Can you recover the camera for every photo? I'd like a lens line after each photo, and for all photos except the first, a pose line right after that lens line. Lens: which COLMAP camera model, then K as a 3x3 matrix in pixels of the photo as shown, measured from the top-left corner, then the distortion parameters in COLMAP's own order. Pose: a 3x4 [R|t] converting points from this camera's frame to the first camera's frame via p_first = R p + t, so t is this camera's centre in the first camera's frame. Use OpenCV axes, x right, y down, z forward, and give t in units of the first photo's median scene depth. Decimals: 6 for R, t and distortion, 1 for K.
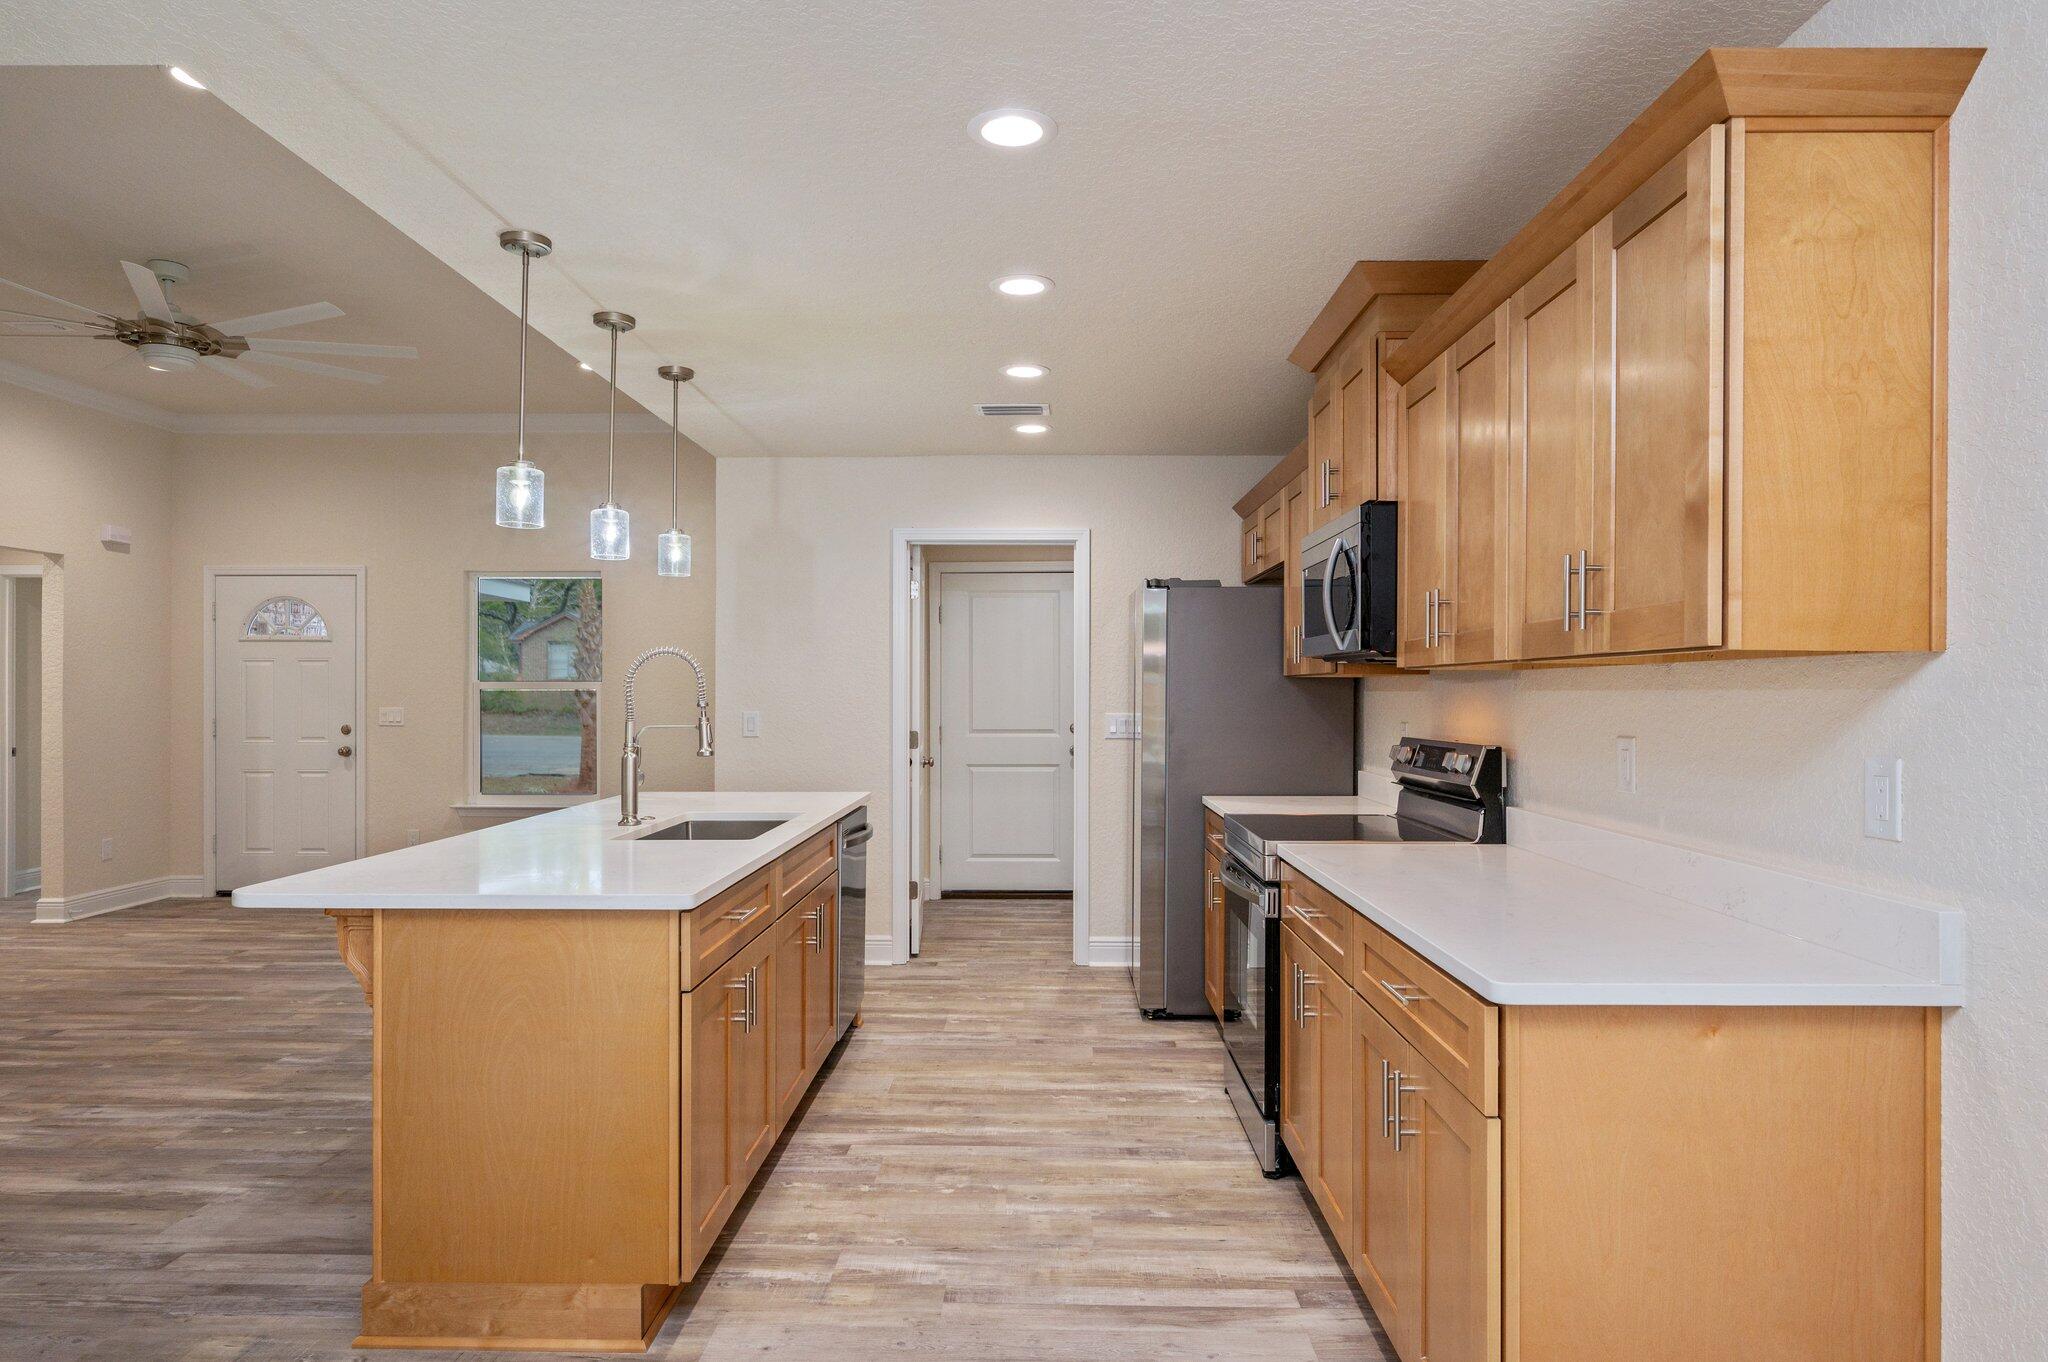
lens RADIAL K [[1197.9, 0, 1022.0], [0, 1197.9, 685.8], [0, 0, 1]] dist [-0.004610, -0.000343]
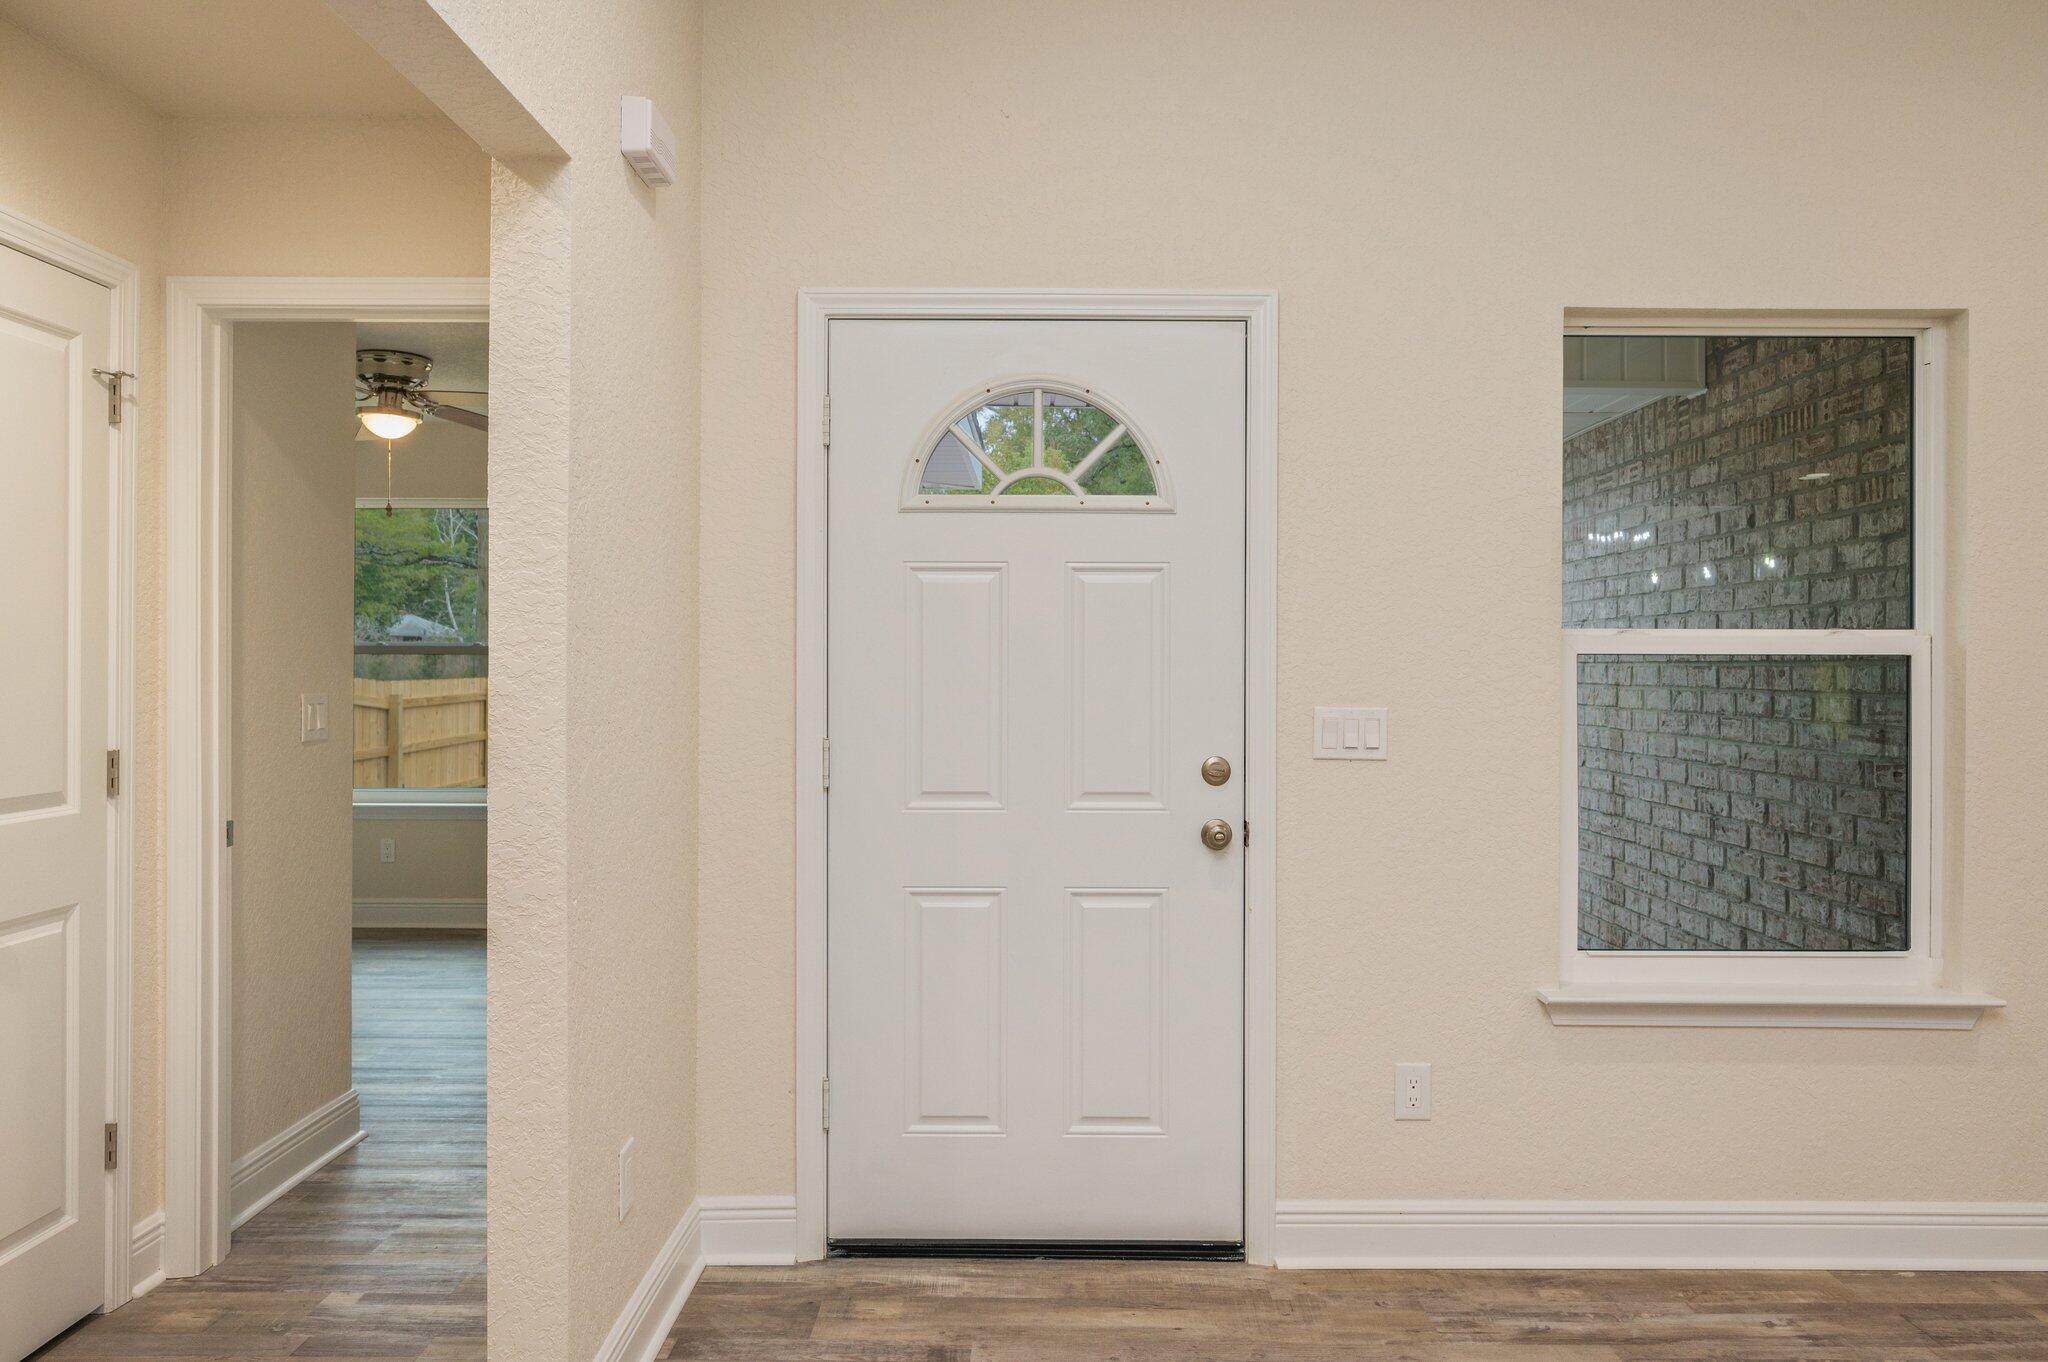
lens RADIAL K [[1387.8, 0, 1027.4], [0, 1387.8, 667.6], [0, 0, 1]] dist [-0.004432, 0.005760]
pose [[0.999897, 0.005063, 0.013422, -1.205753], [-0.005149, 0.999967, 0.006350, 0.009865], [-0.013390, -0.006418, 0.999890, 1.168884]]
